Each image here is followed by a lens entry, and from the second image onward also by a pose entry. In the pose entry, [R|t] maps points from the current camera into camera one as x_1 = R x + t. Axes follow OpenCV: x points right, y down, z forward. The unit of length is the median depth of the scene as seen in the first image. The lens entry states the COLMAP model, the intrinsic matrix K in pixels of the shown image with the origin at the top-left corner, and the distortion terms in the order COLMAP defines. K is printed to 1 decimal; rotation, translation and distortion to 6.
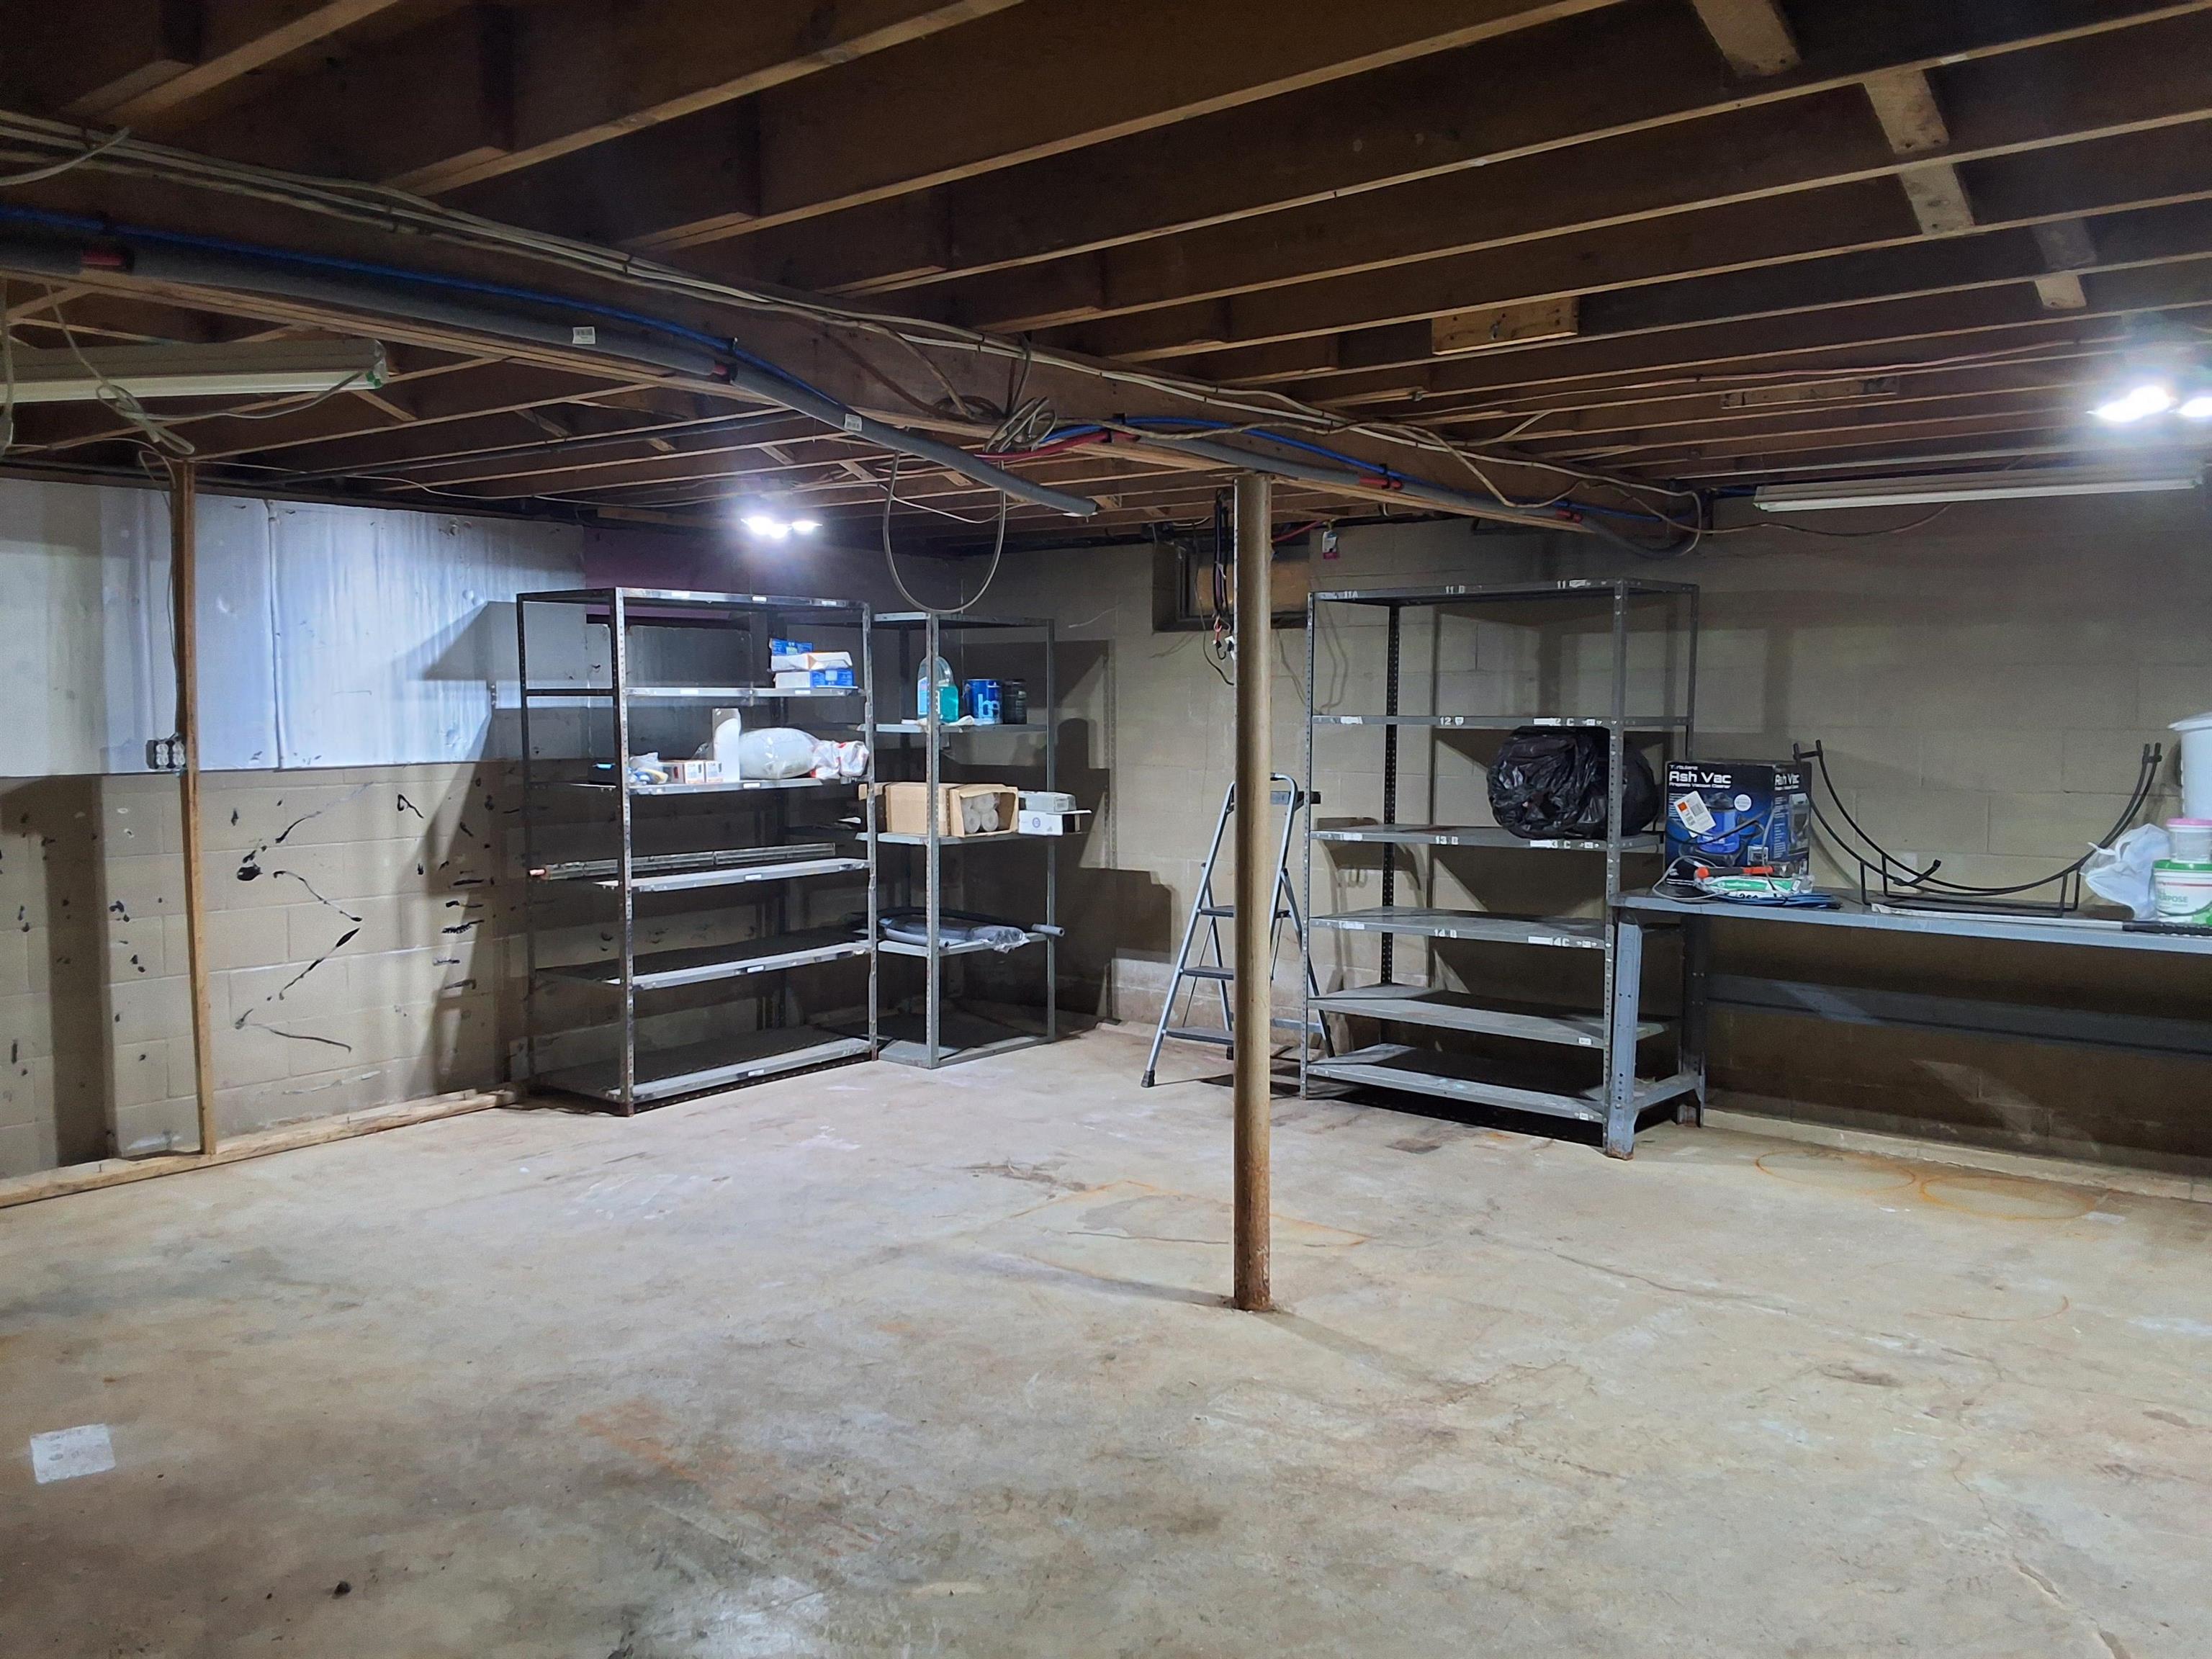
lens RADIAL K [[1782.4, 0, 1104.4], [0, 1782.4, 816.1], [0, 0, 1]] dist [0.140228, -0.198002]
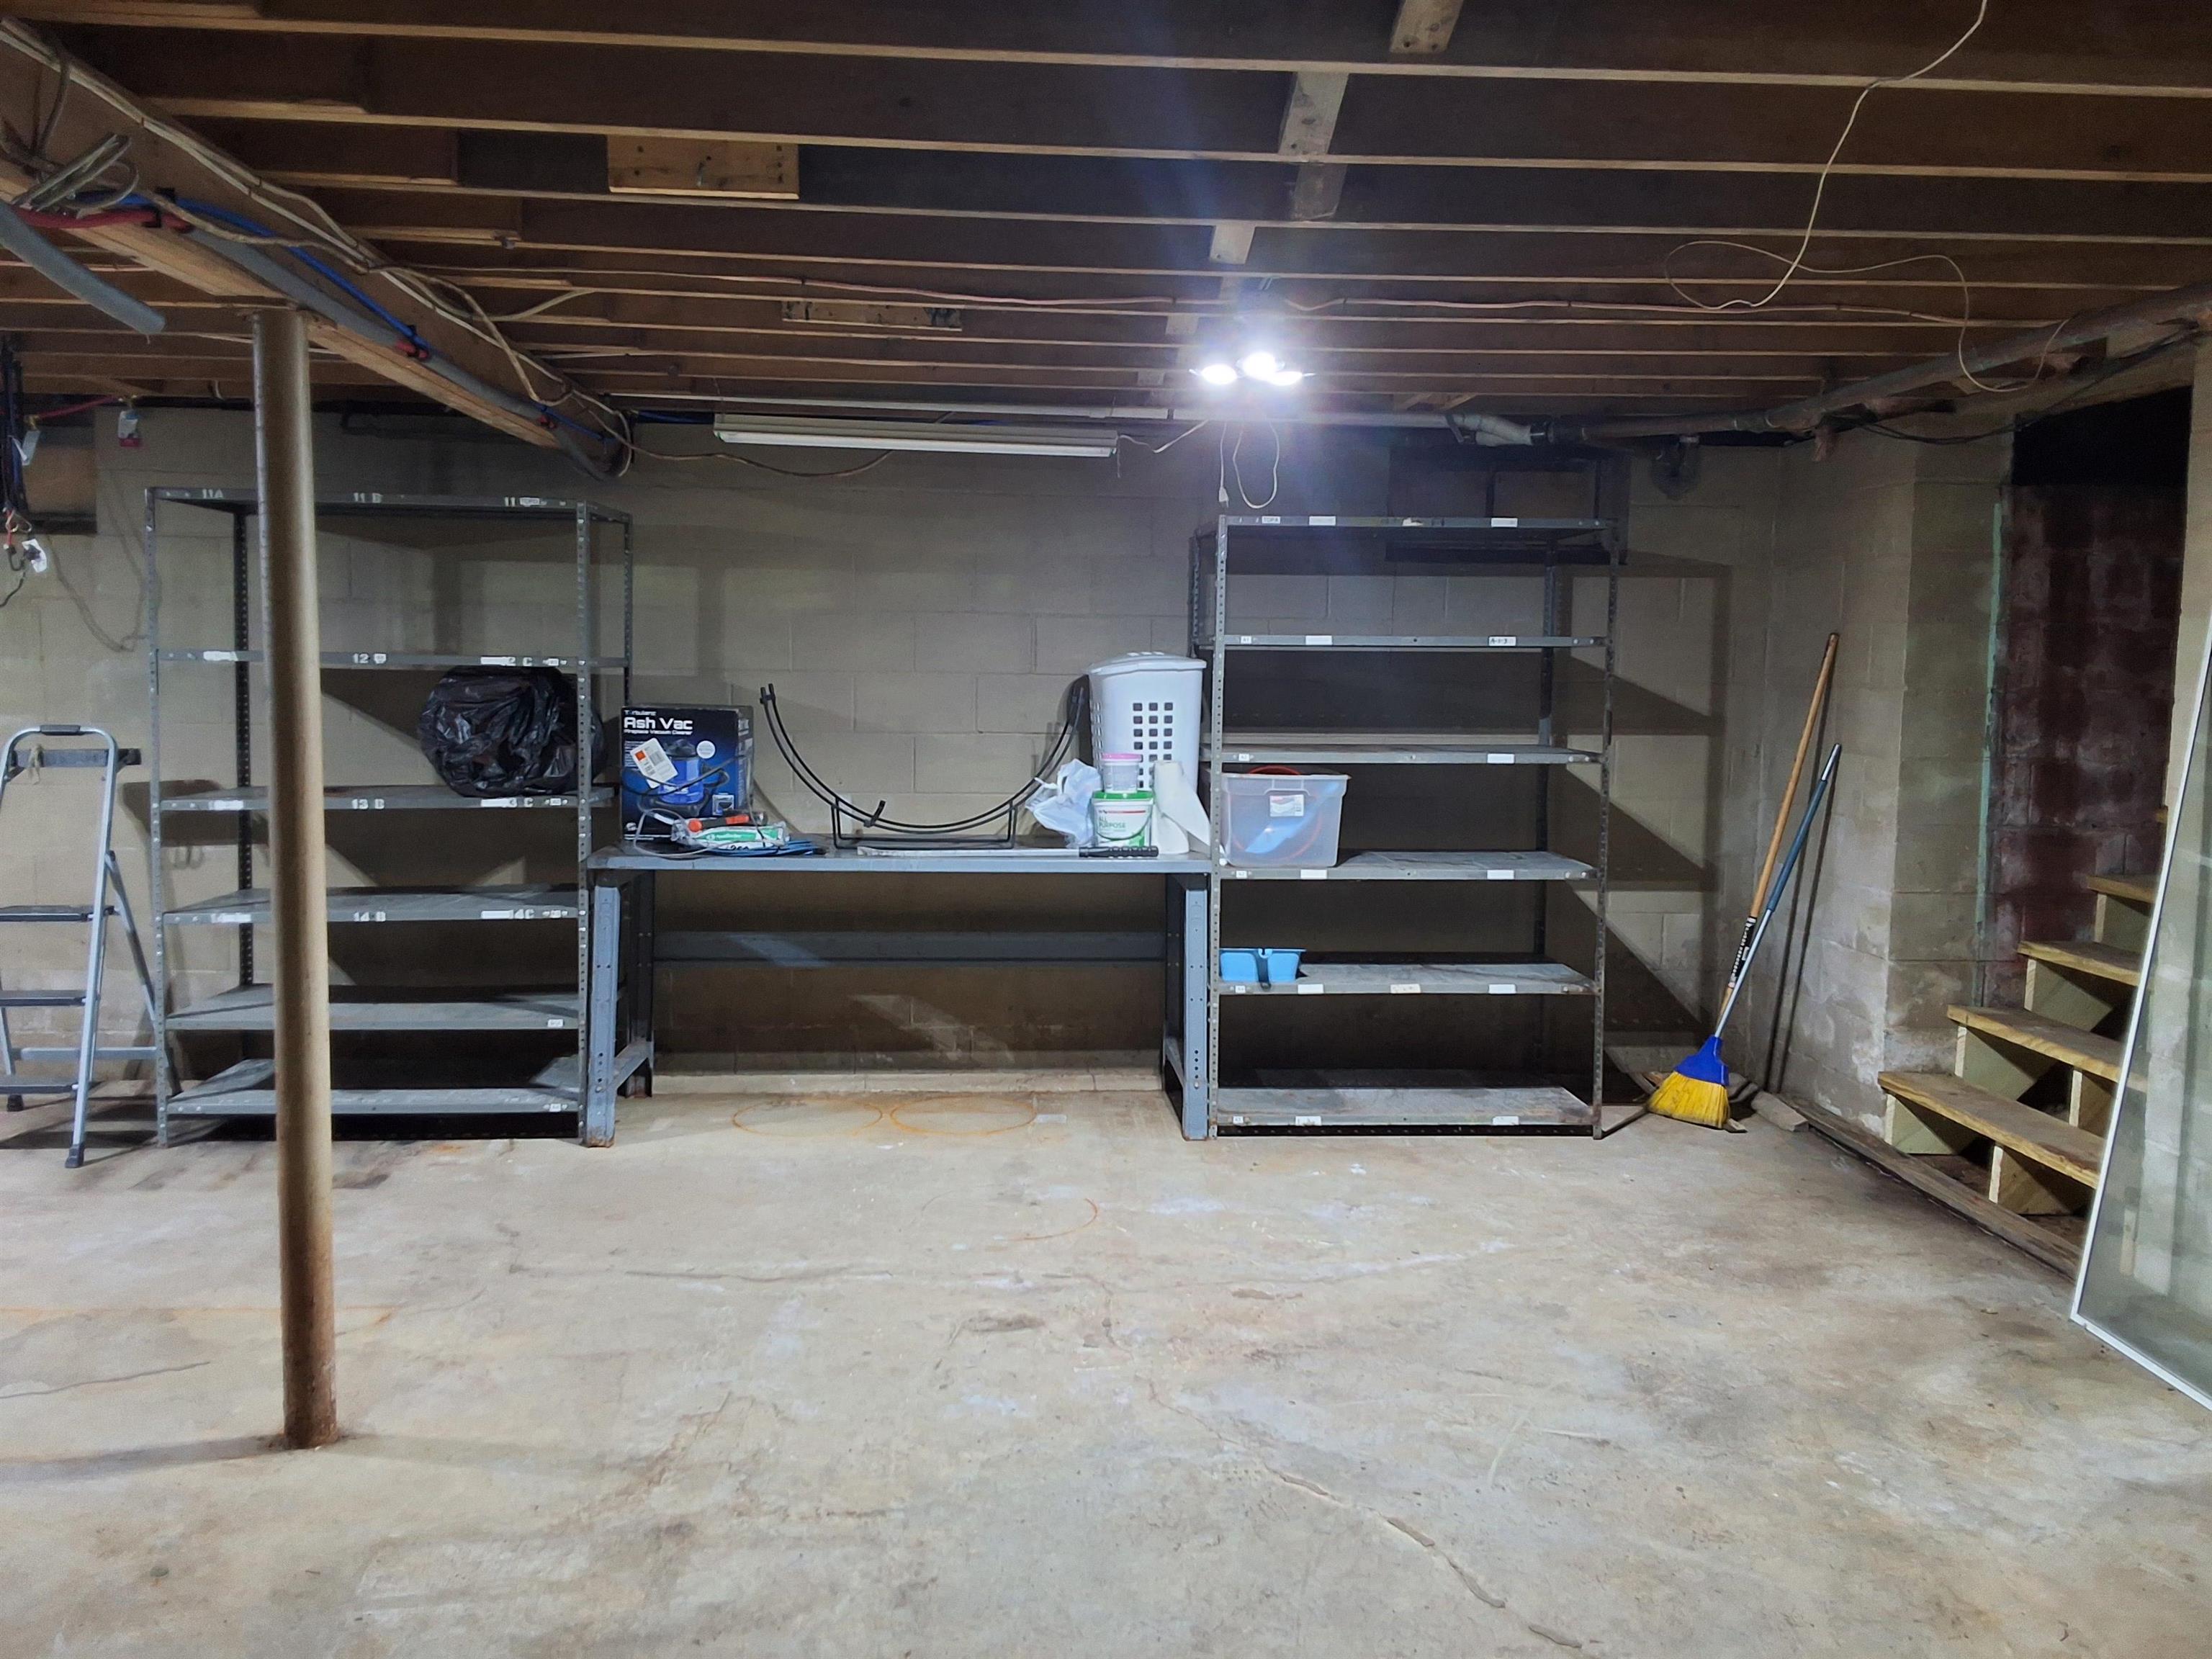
lens RADIAL K [[1782.4, 0, 1104.4], [0, 1782.4, 816.1], [0, 0, 1]] dist [0.140228, -0.198002]
pose [[0.733784, -0.052252, 0.677370, -0.141536], [0.032072, 0.998591, 0.042288, -0.006034], [-0.678625, -0.009306, 0.734426, 0.179291]]
